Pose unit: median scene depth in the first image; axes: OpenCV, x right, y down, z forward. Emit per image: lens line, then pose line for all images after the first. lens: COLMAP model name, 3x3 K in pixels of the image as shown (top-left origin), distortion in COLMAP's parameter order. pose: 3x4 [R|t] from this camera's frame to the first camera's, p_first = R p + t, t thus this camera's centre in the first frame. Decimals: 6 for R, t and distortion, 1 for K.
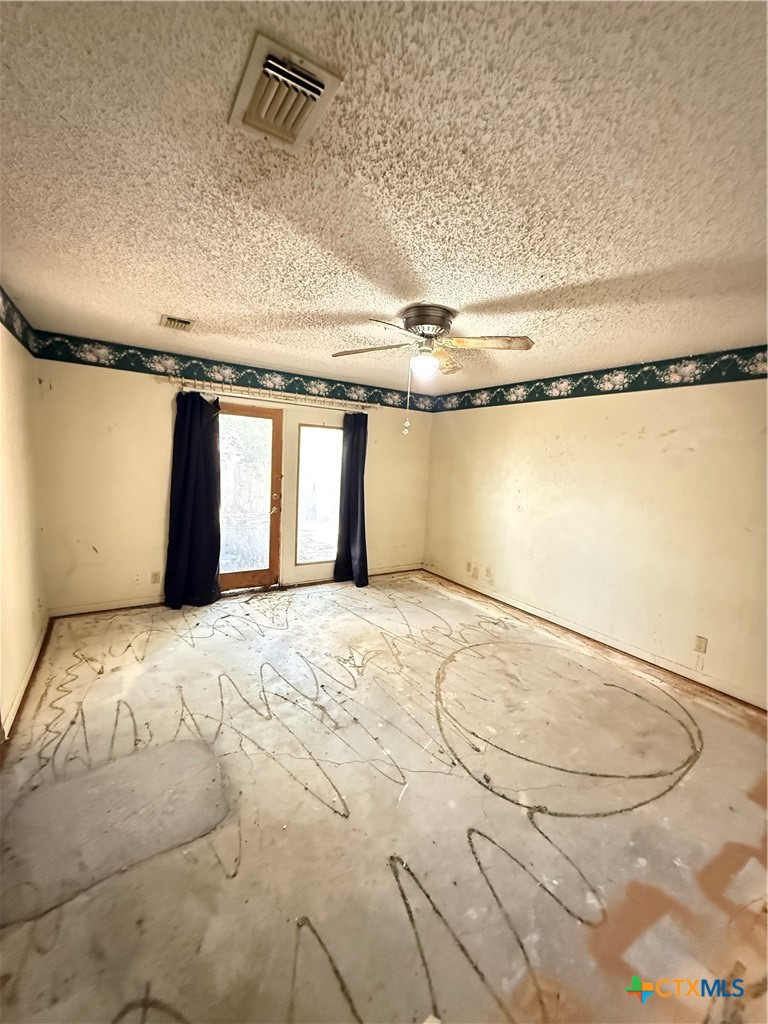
lens RADIAL K [[406.6, 0, 382.0], [0, 406.6, 515.1], [0, 0, 1]] dist [-0.002551, 0.000089]
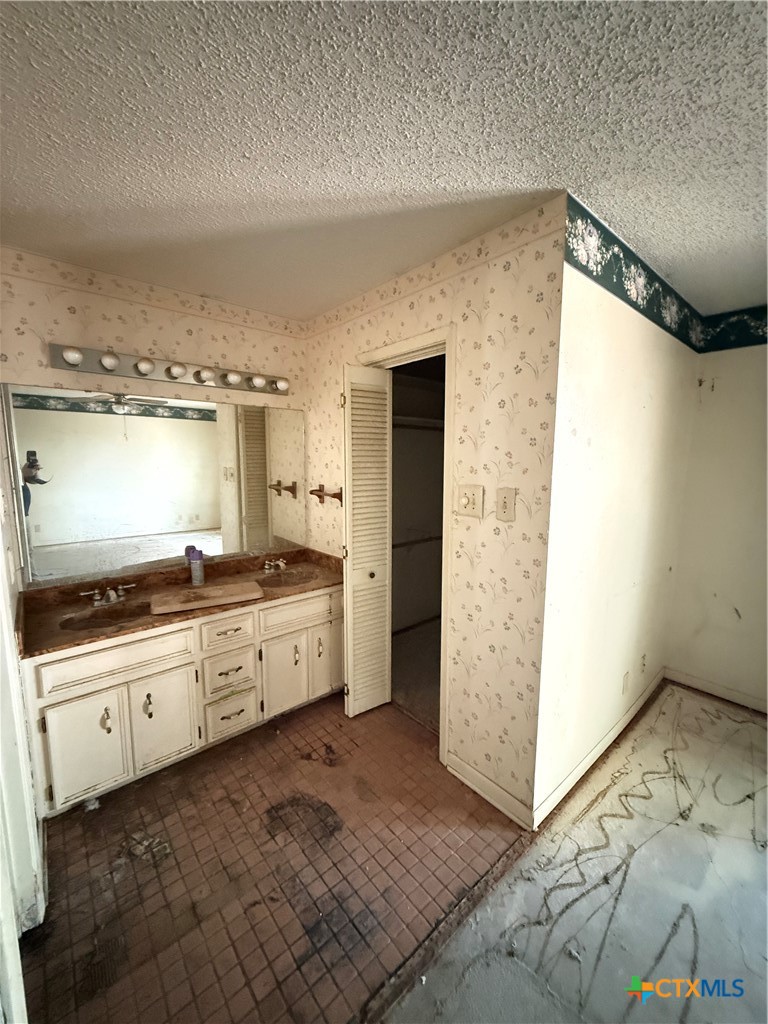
lens RADIAL K [[406.6, 0, 381.9], [0, 406.6, 512.8], [0, 0, 1]] dist [-0.002551, 0.000089]
pose [[0.142625, 0.086842, -0.985960, -0.178155], [-0.139477, 0.987967, 0.066843, -0.064827], [0.979900, 0.127986, 0.153021, 0.389854]]
